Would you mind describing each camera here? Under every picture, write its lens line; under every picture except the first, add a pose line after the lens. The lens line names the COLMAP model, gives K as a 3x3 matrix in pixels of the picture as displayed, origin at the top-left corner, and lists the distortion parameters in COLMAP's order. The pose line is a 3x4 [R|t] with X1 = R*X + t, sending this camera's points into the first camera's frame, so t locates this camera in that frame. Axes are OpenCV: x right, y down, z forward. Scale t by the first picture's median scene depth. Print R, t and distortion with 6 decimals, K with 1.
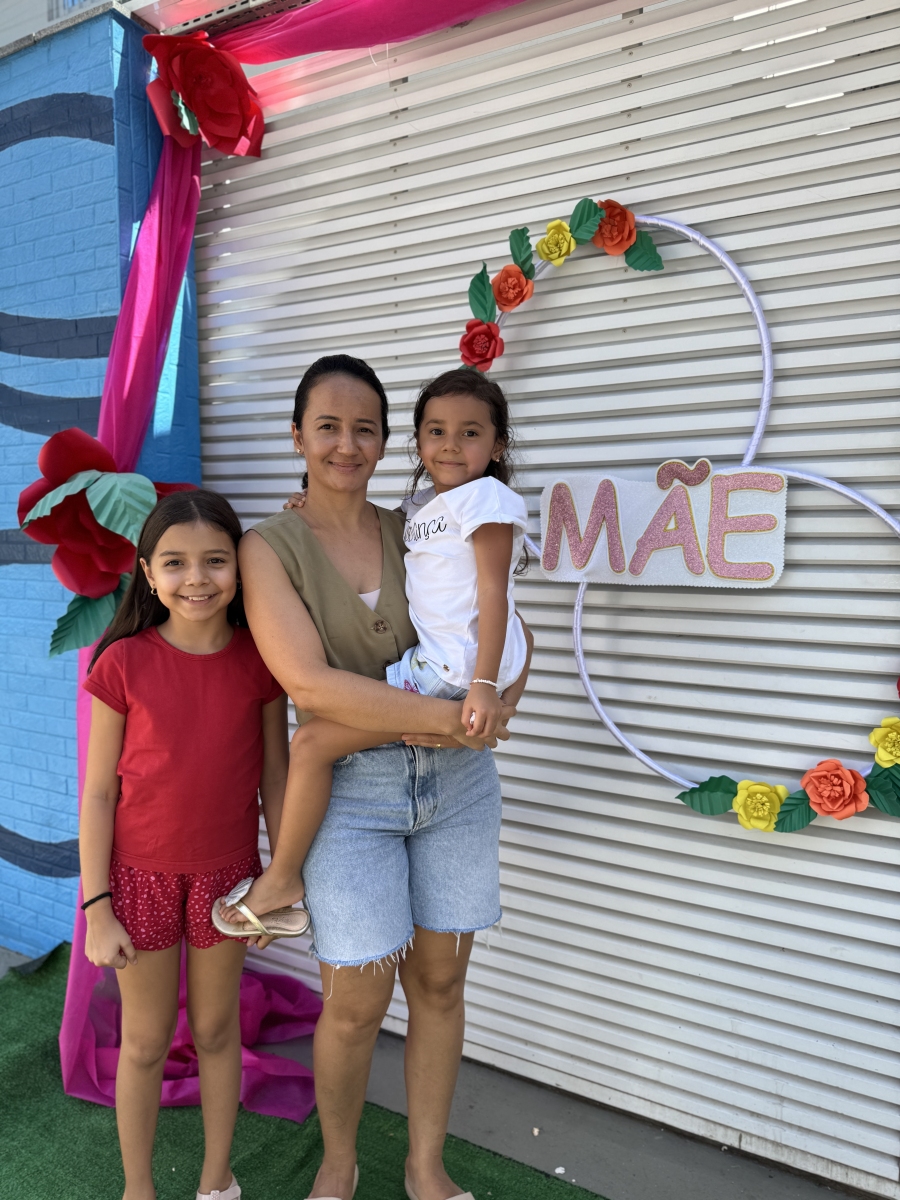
lens RADIAL K [[836.9, 0, 446.8], [0, 836.9, 609.8], [0, 0, 1]] dist [0.003533, 0.000664]
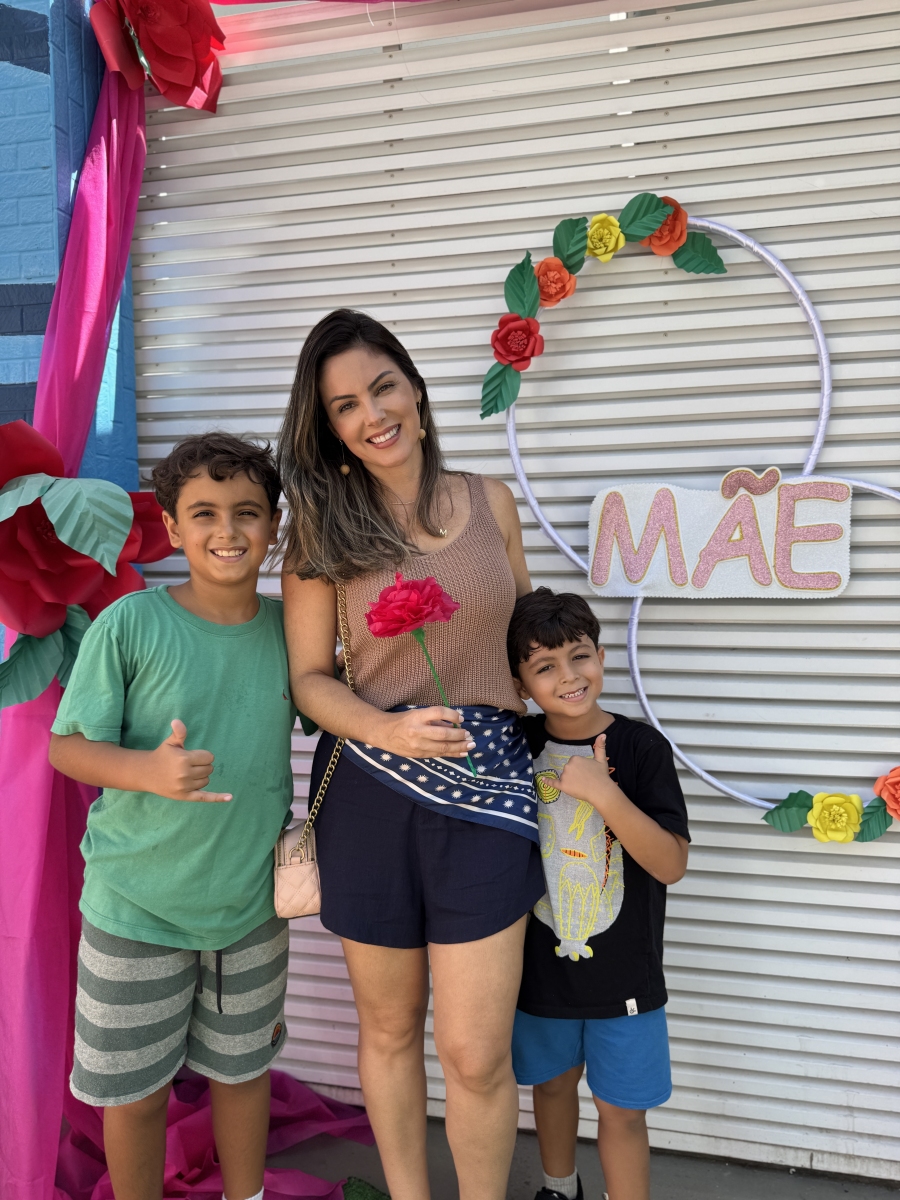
lens RADIAL K [[835.1, 0, 450.0], [0, 835.1, 600.0], [0, 0, 1]] dist [0.002848, -0.000492]
pose [[0.961096, -0.032735, 0.274269, -0.304199], [0.039165, 0.999071, -0.018003, -0.021249], [-0.273424, 0.028044, 0.961485, 0.155557]]
